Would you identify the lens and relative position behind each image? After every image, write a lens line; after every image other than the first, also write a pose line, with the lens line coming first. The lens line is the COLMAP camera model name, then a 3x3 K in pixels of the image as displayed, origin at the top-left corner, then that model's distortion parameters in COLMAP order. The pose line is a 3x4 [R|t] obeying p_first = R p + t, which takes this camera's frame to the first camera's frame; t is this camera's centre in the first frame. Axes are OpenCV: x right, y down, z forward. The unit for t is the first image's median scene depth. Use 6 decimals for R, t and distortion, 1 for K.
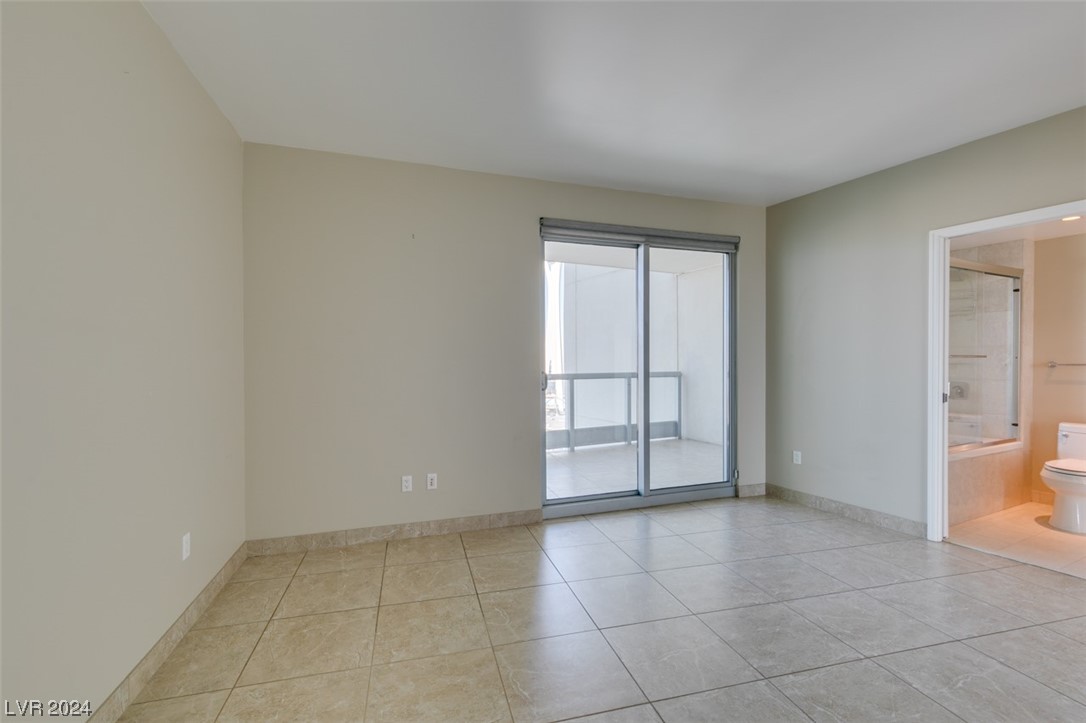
lens RADIAL K [[487.9, 0, 540.7], [0, 487.9, 359.2], [0, 0, 1]] dist [0.006194, -0.001308]
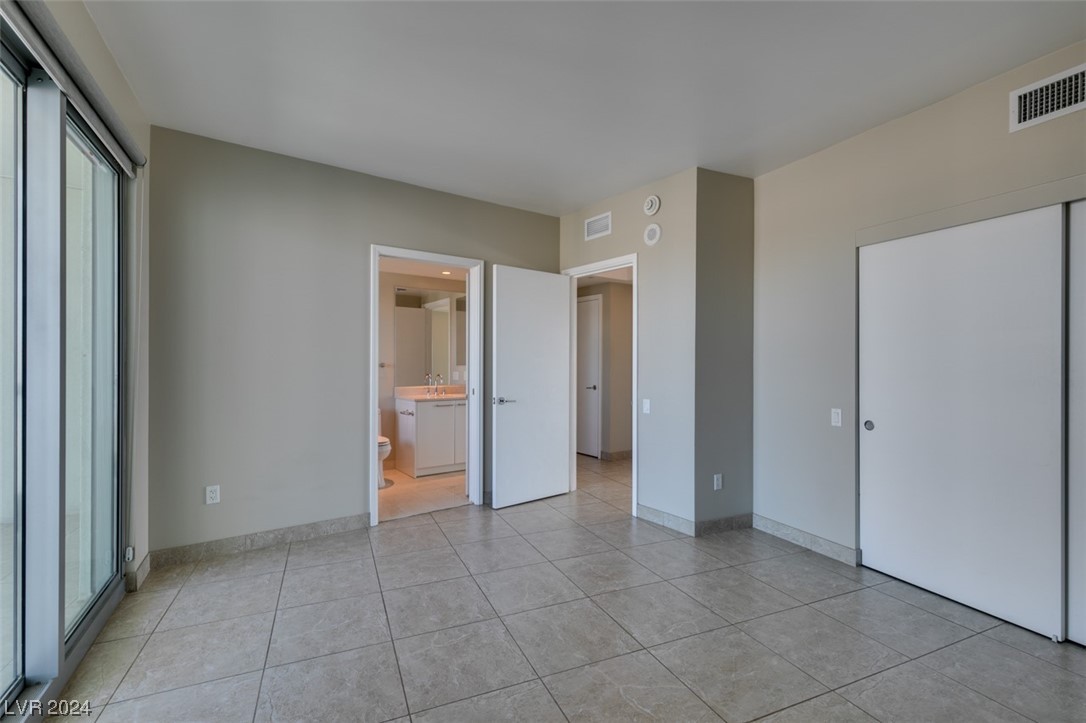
lens RADIAL K [[487.9, 0, 540.7], [0, 487.9, 359.2], [0, 0, 1]] dist [0.006194, -0.001308]
pose [[-0.147478, 0.006457, 0.989044, -0.326302], [-0.005134, 0.999960, -0.007293, 0.002278], [-0.989052, -0.006154, -0.147439, 0.753086]]
